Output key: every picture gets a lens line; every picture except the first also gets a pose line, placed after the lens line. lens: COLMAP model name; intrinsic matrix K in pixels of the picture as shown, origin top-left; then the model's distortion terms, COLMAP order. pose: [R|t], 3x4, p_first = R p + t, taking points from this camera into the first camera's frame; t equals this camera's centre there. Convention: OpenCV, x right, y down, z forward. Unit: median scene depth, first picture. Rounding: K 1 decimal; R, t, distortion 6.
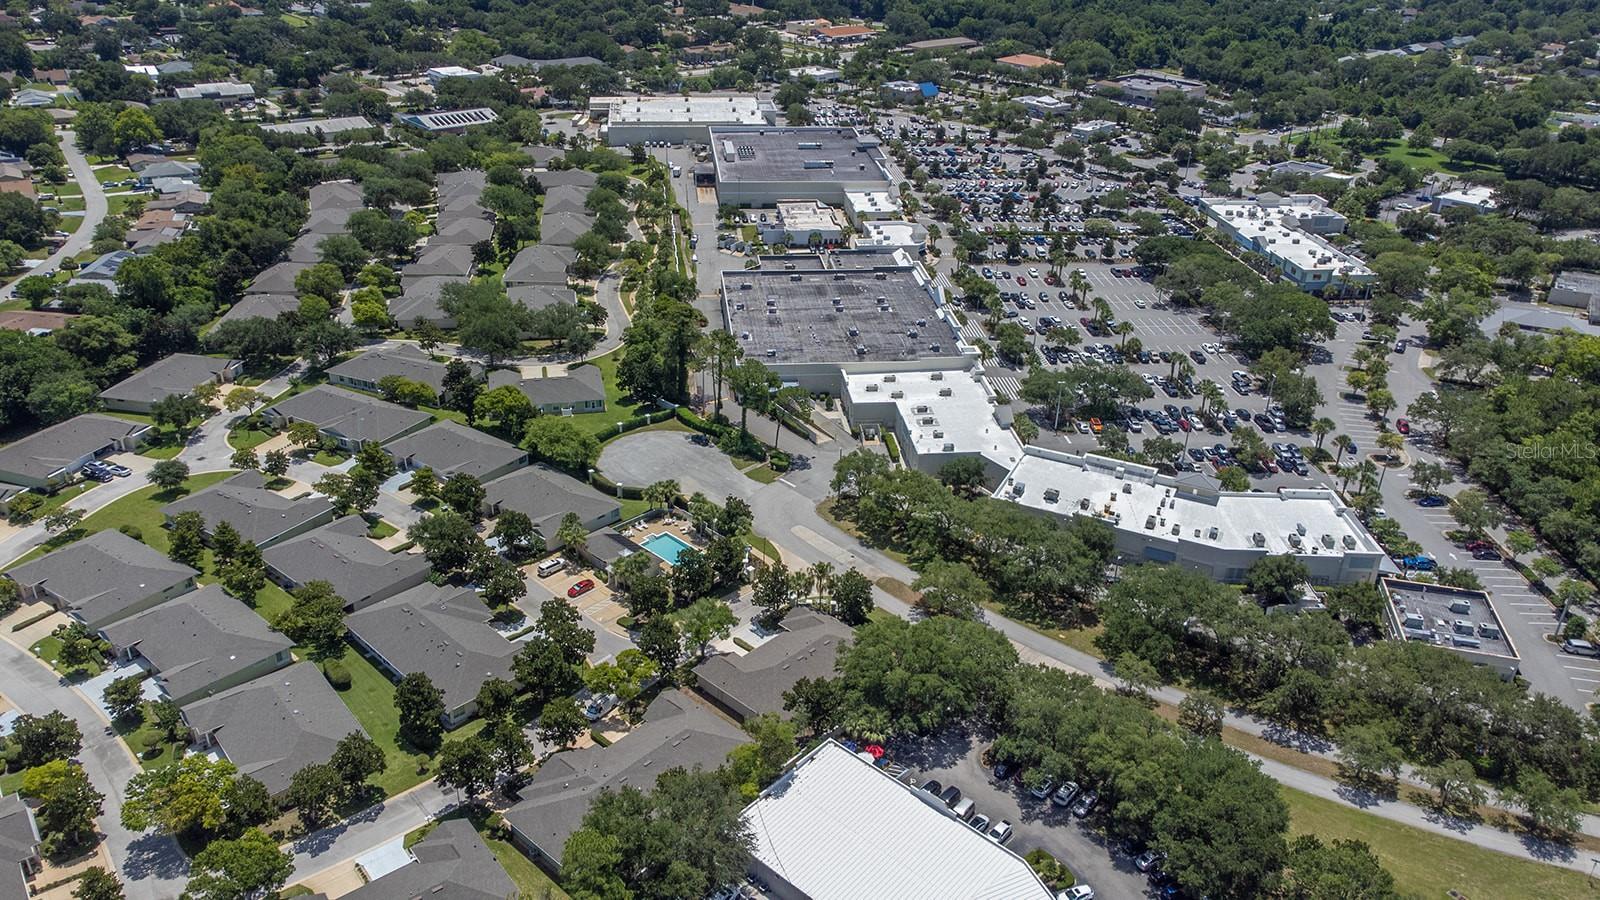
lens RADIAL K [[1184.8, 0, 805.5], [0, 1184.8, 446.9], [0, 0, 1]] dist [0.034232, 0.035945]
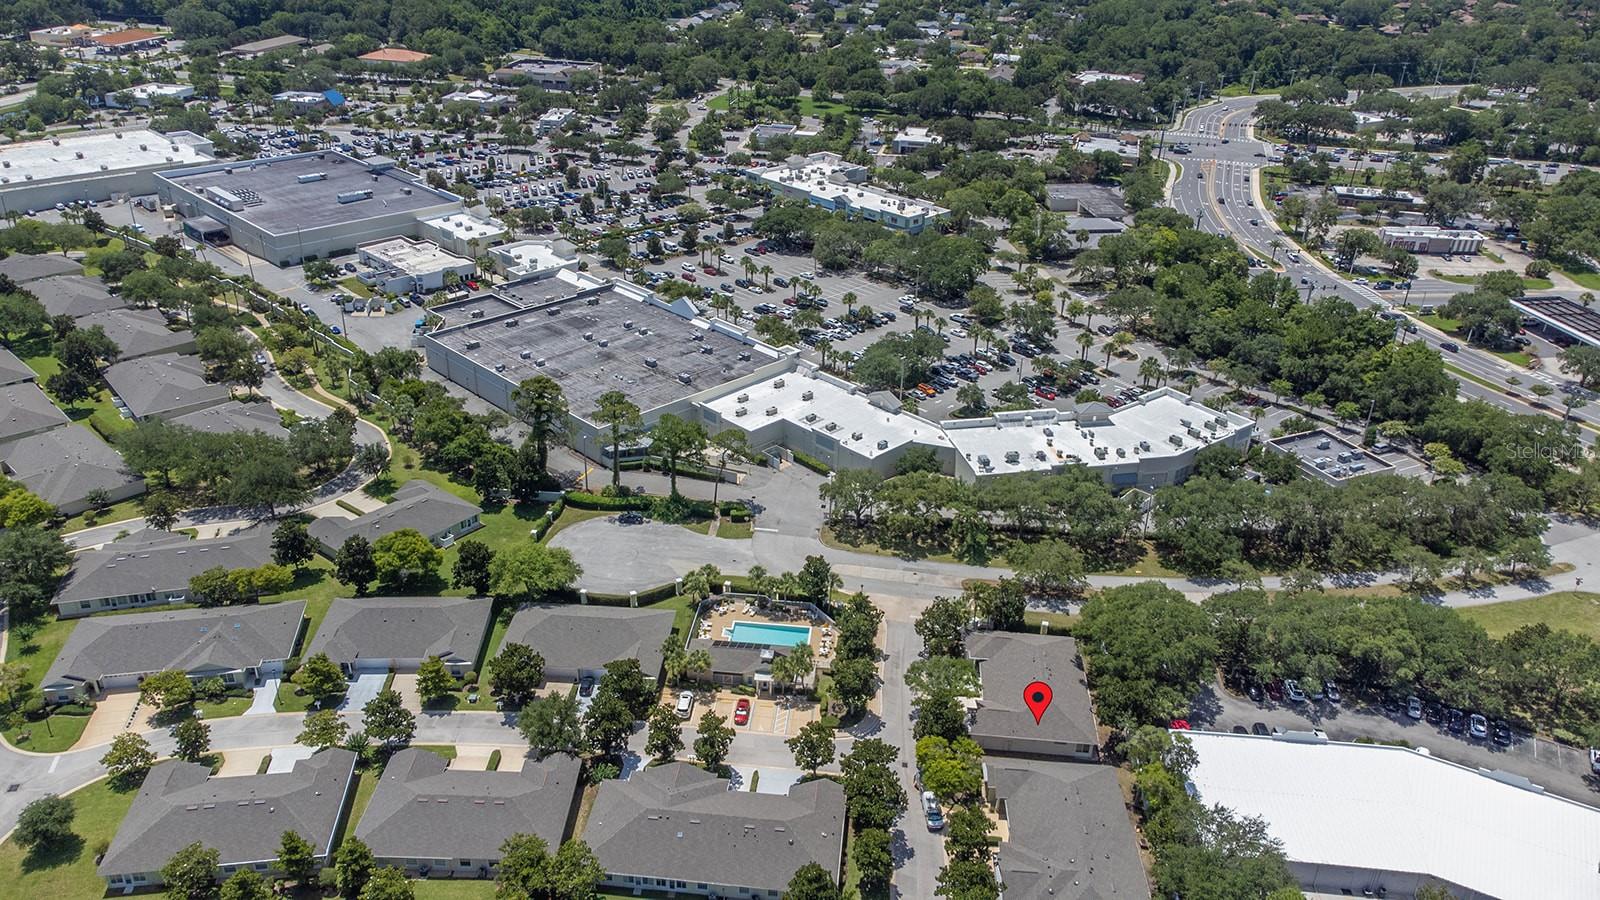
lens RADIAL K [[1184.8, 0, 804.5], [0, 1184.8, 456.1], [0, 0, 1]] dist [0.034232, 0.035945]
pose [[0.783451, -0.284904, 0.552298, -0.427508], [0.271545, 0.956332, 0.108131, -0.102290], [-0.558988, 0.065259, 0.826604, 0.187615]]
